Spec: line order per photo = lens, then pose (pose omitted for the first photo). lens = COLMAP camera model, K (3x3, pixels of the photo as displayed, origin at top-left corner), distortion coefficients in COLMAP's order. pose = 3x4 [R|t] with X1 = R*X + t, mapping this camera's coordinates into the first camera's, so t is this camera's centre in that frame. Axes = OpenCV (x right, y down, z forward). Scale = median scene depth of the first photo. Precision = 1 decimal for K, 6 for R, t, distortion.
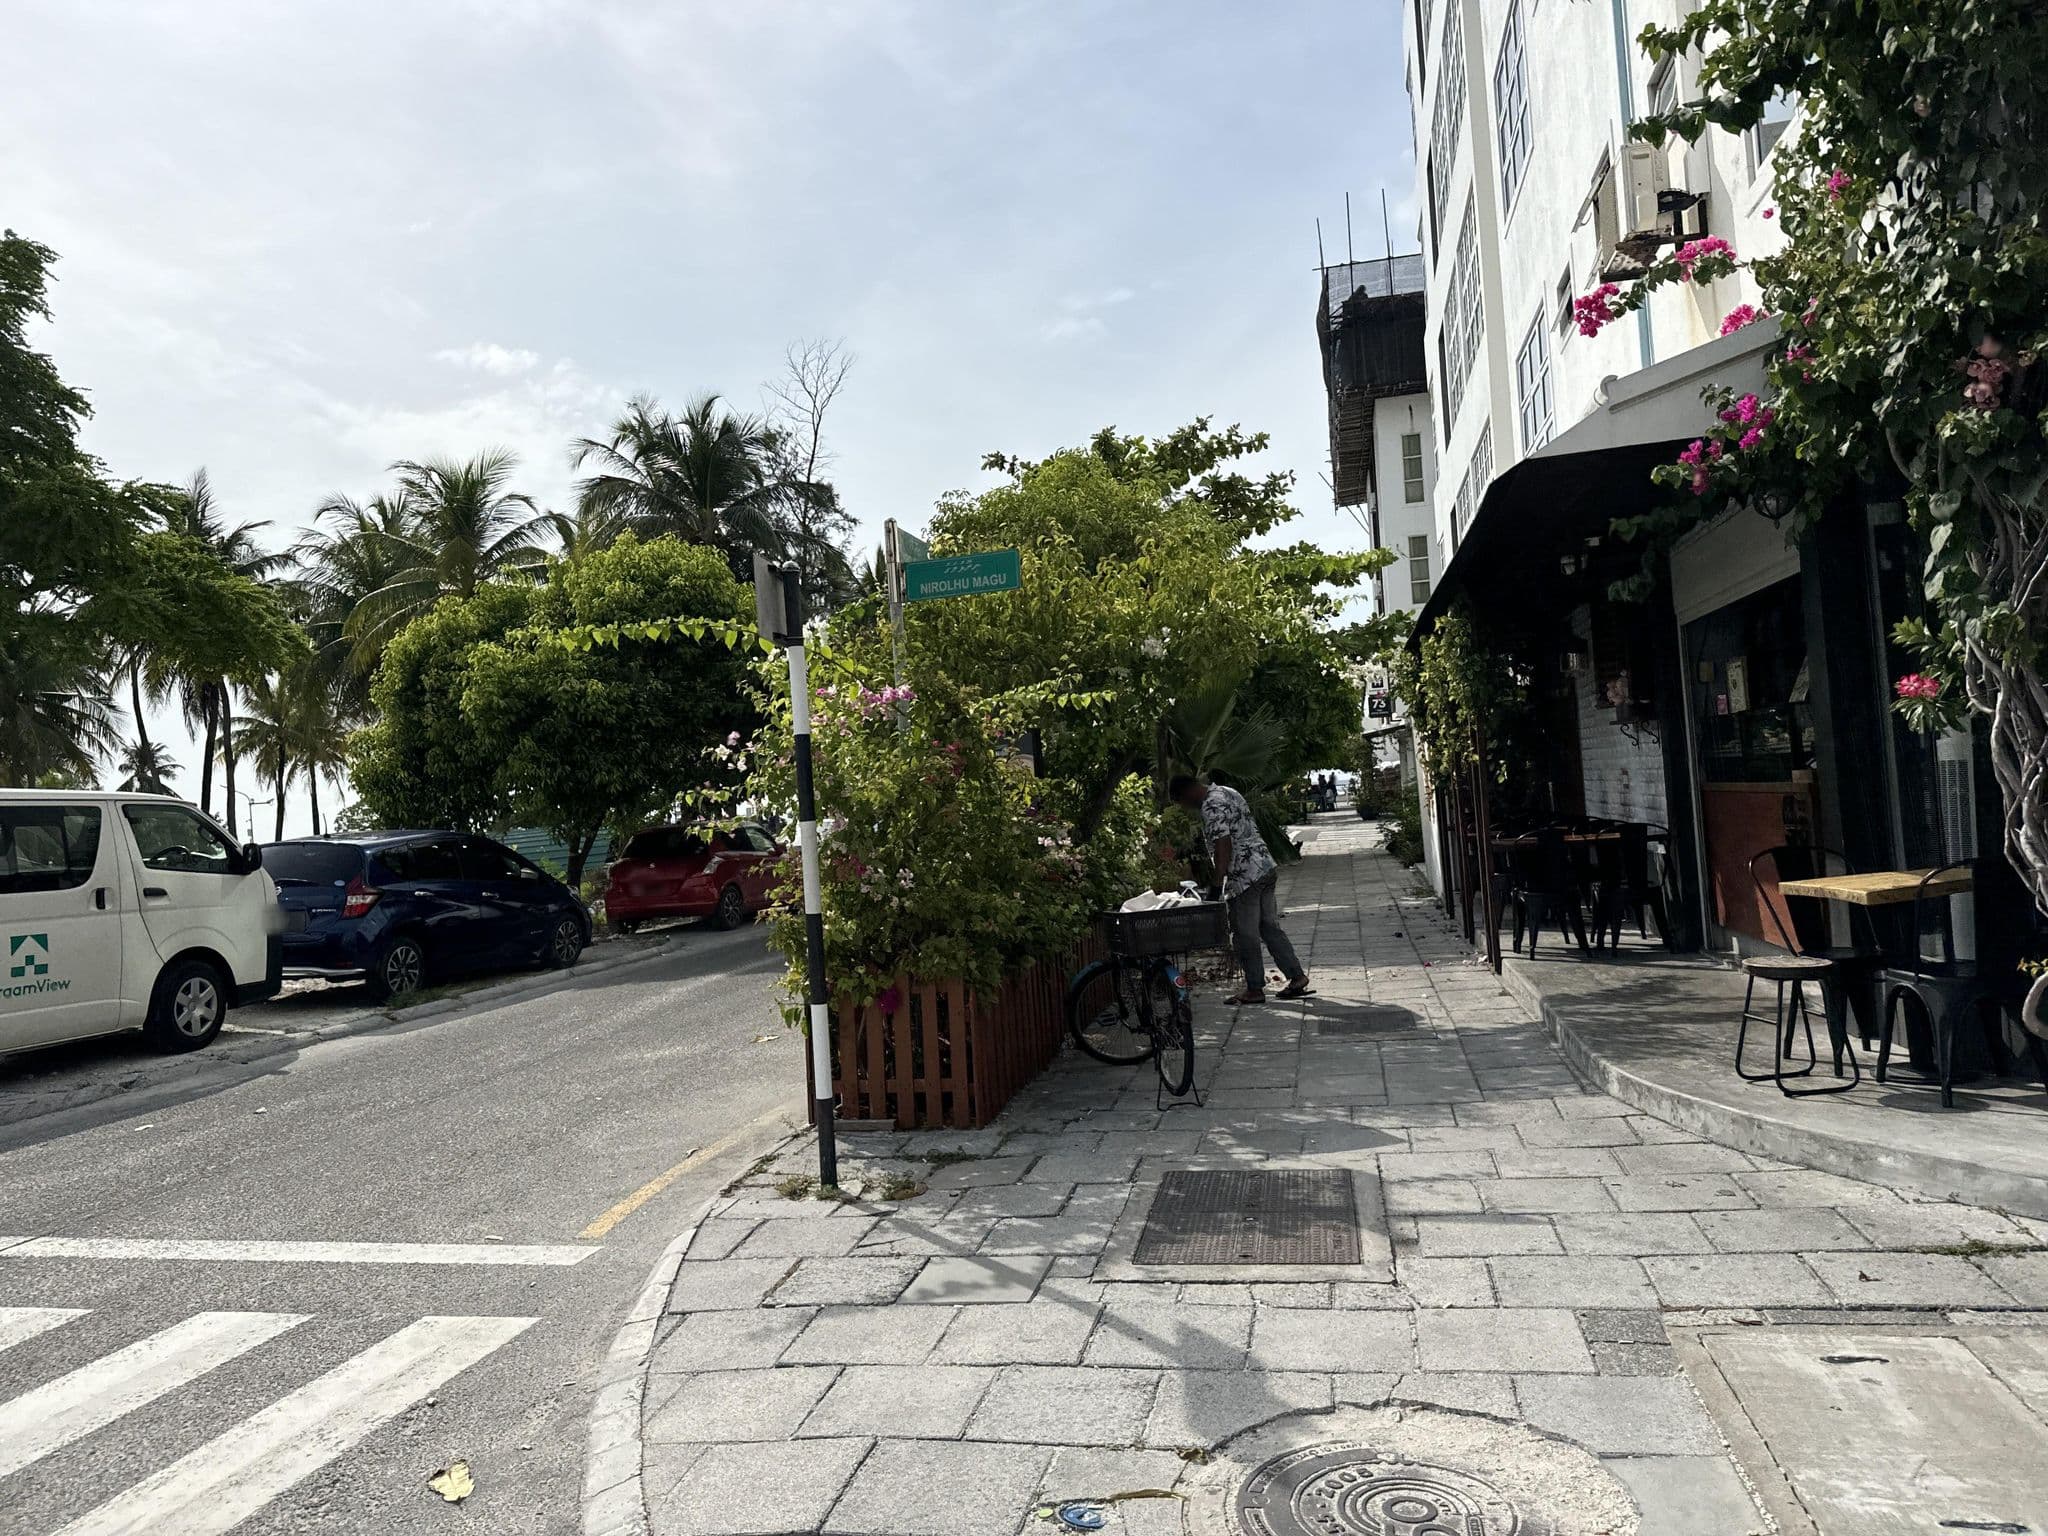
lens RADIAL K [[1408.1, 0, 1023.2], [0, 1408.1, 748.4], [0, 0, 1]] dist [0.030310, -0.048559]
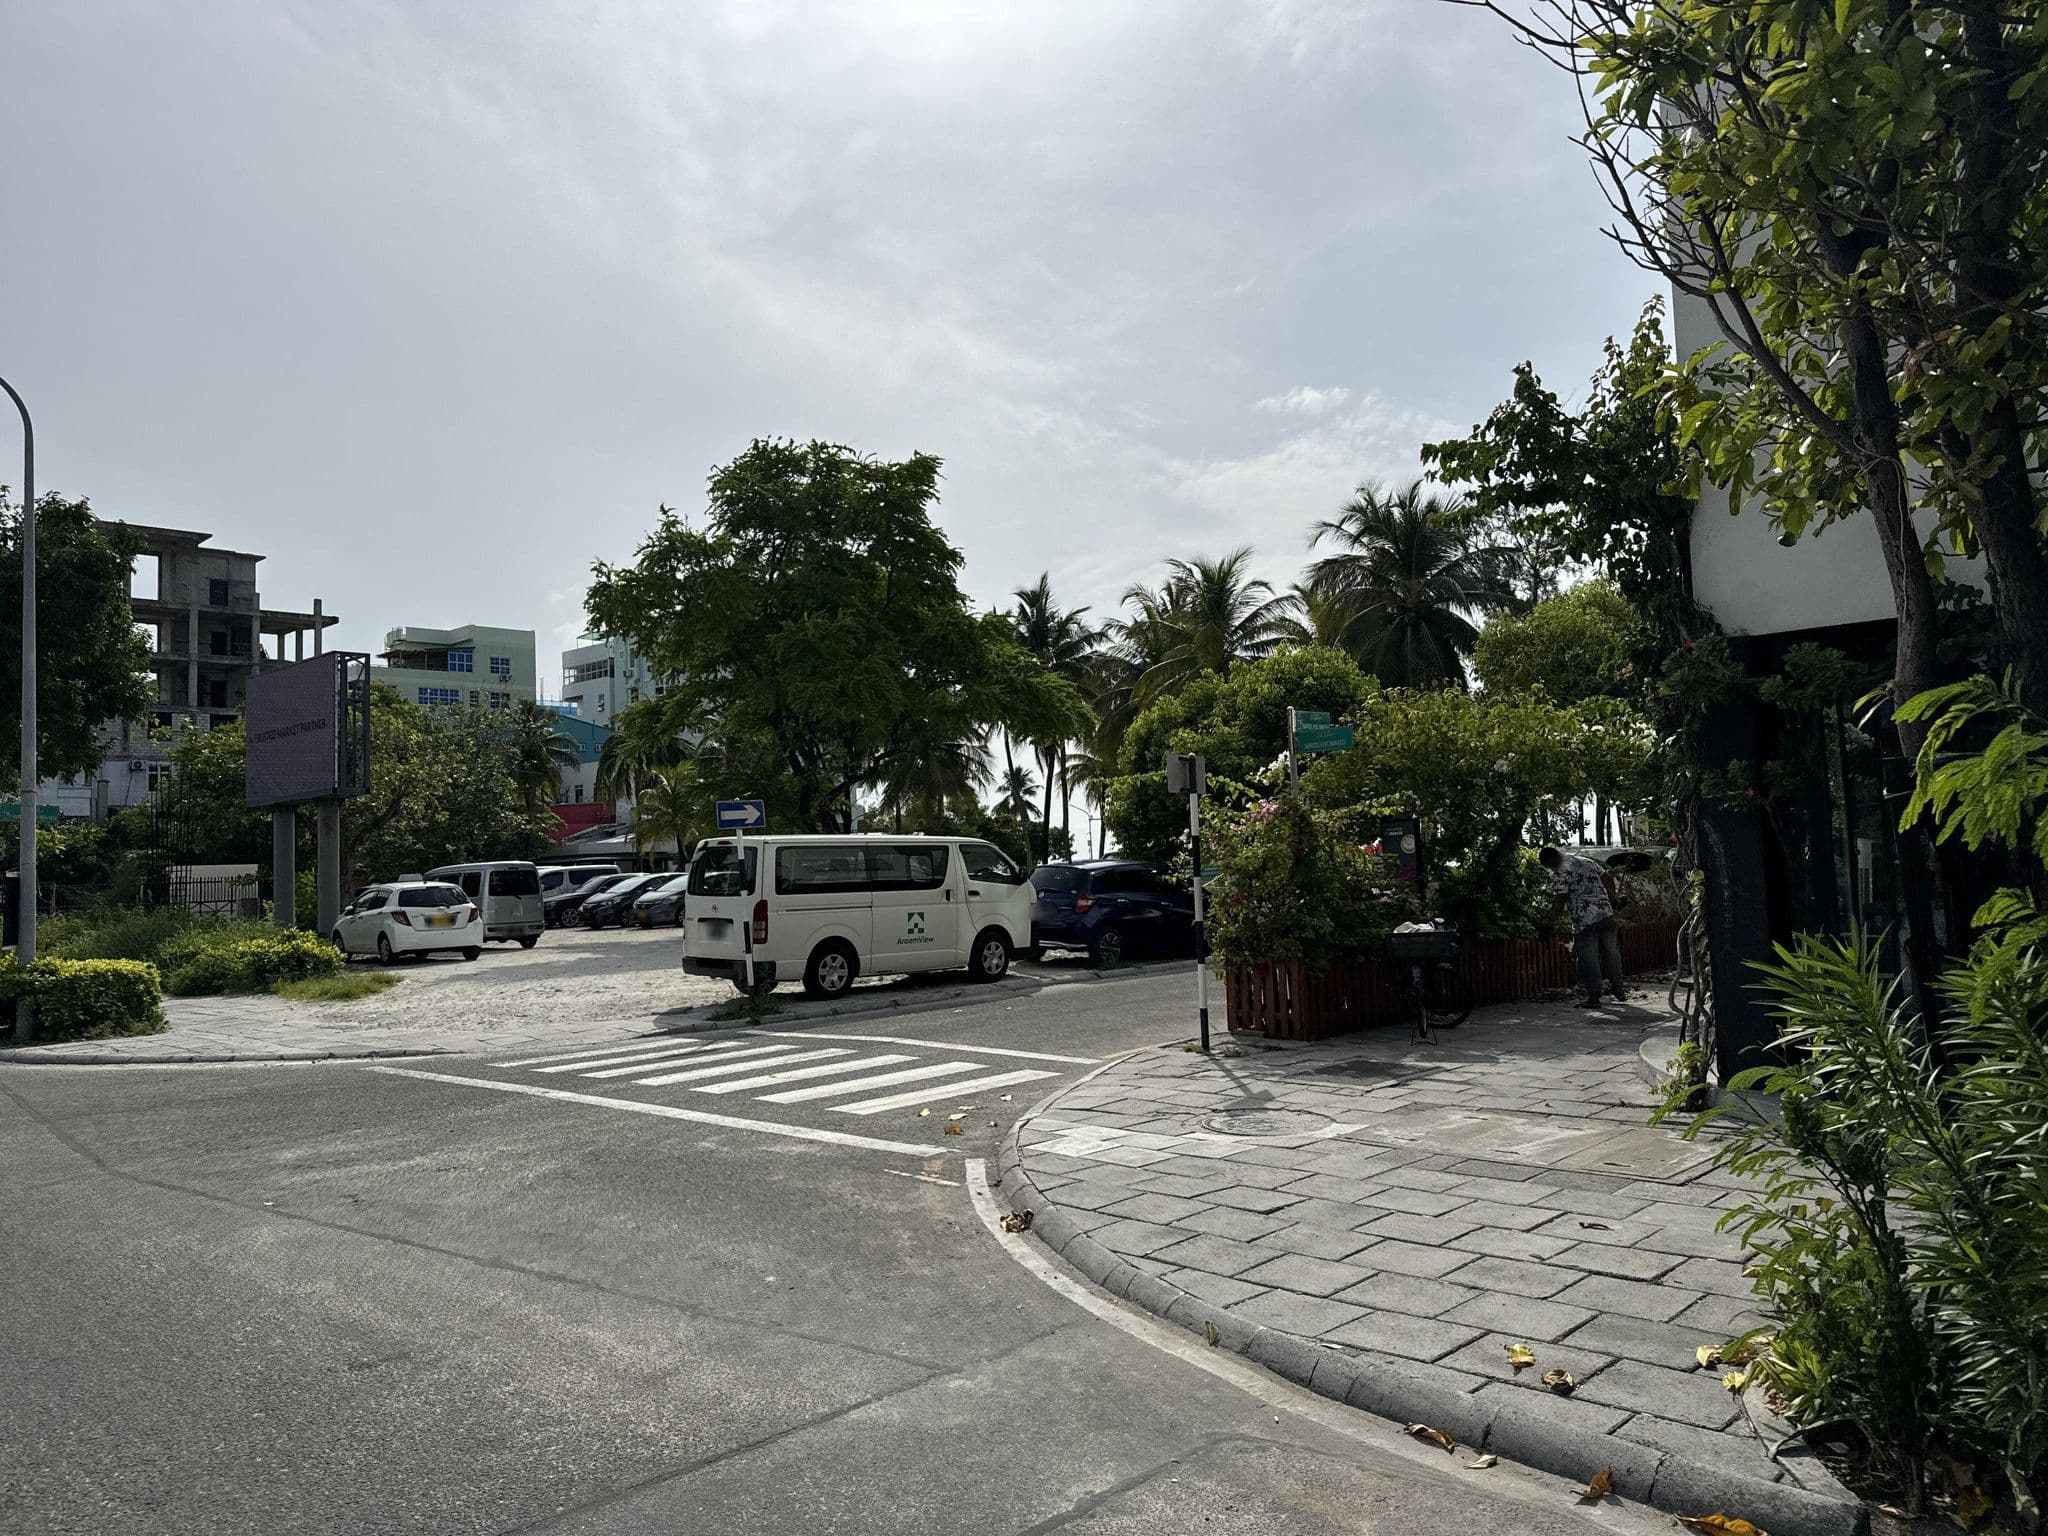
lens RADIAL K [[1408.1, 0, 1023.2], [0, 1408.1, 748.4], [0, 0, 1]] dist [0.030310, -0.048559]
pose [[0.847311, -0.004260, -0.531080, 0.125228], [-0.002242, 0.999930, -0.011598, -0.019587], [0.531092, 0.011018, 0.847242, -0.156336]]
